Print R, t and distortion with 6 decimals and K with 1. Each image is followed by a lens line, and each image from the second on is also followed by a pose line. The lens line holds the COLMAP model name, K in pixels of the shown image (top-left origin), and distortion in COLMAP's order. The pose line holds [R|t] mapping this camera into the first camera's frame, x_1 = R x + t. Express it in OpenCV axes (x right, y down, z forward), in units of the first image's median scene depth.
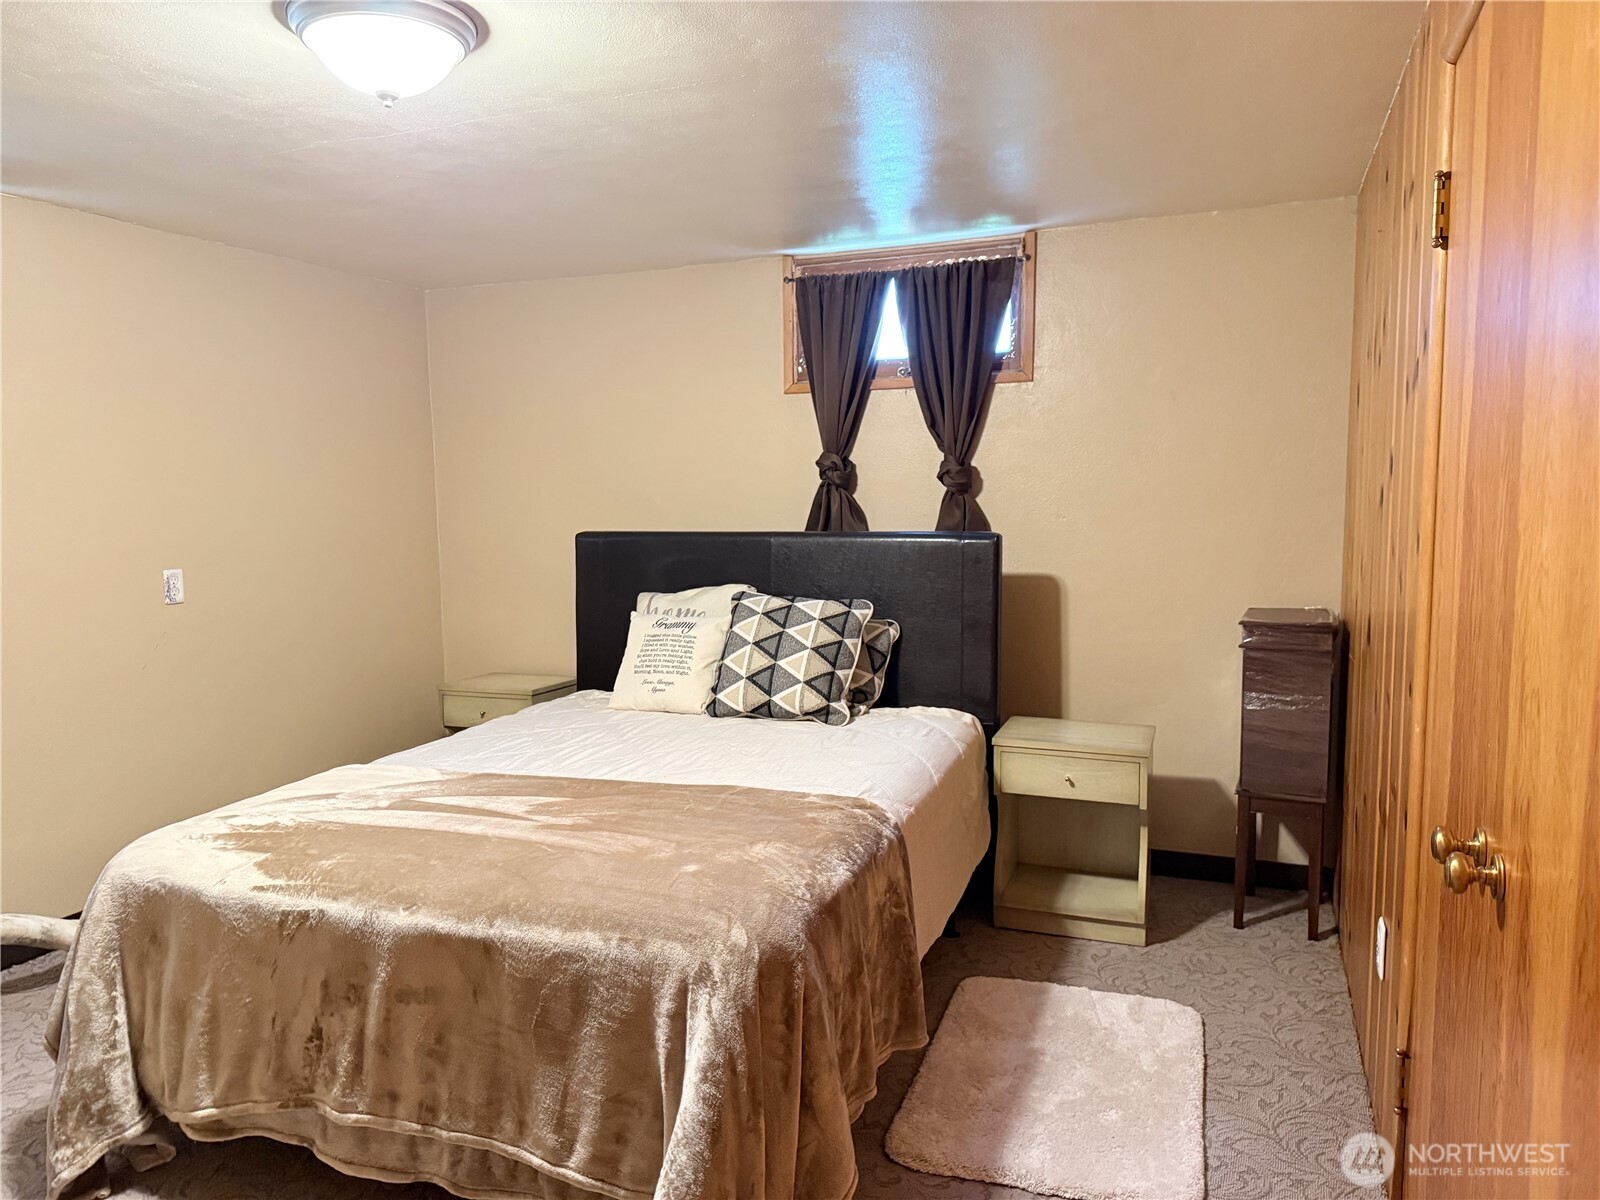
lens RADIAL K [[1135.5, 0, 800.0], [0, 1135.5, 600.0], [0, 0, 1]] dist [0.079657, -0.101880]
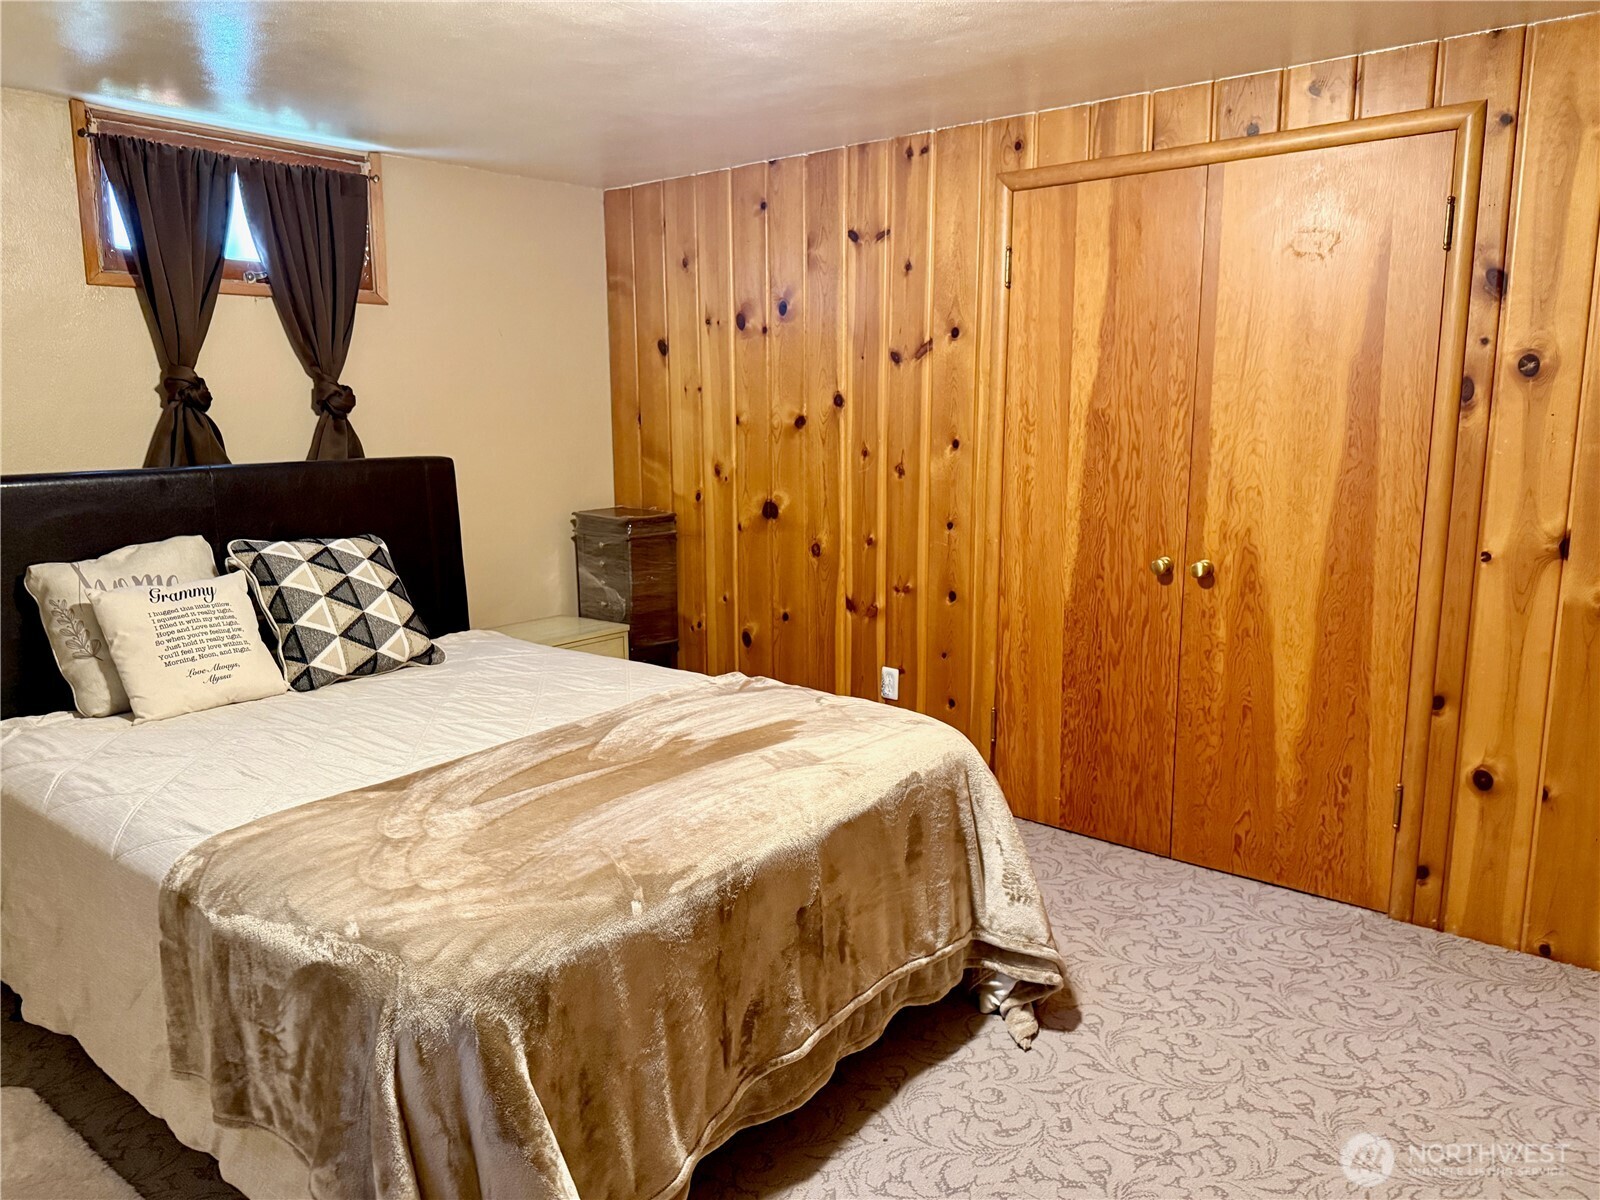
lens RADIAL K [[1135.5, 0, 800.0], [0, 1135.5, 600.0], [0, 0, 1]] dist [0.079657, -0.101880]
pose [[0.295246, -0.150626, 0.943473, -0.725143], [0.093235, 0.987324, 0.128450, -0.035216], [-0.950861, 0.050040, 0.305547, 0.386912]]
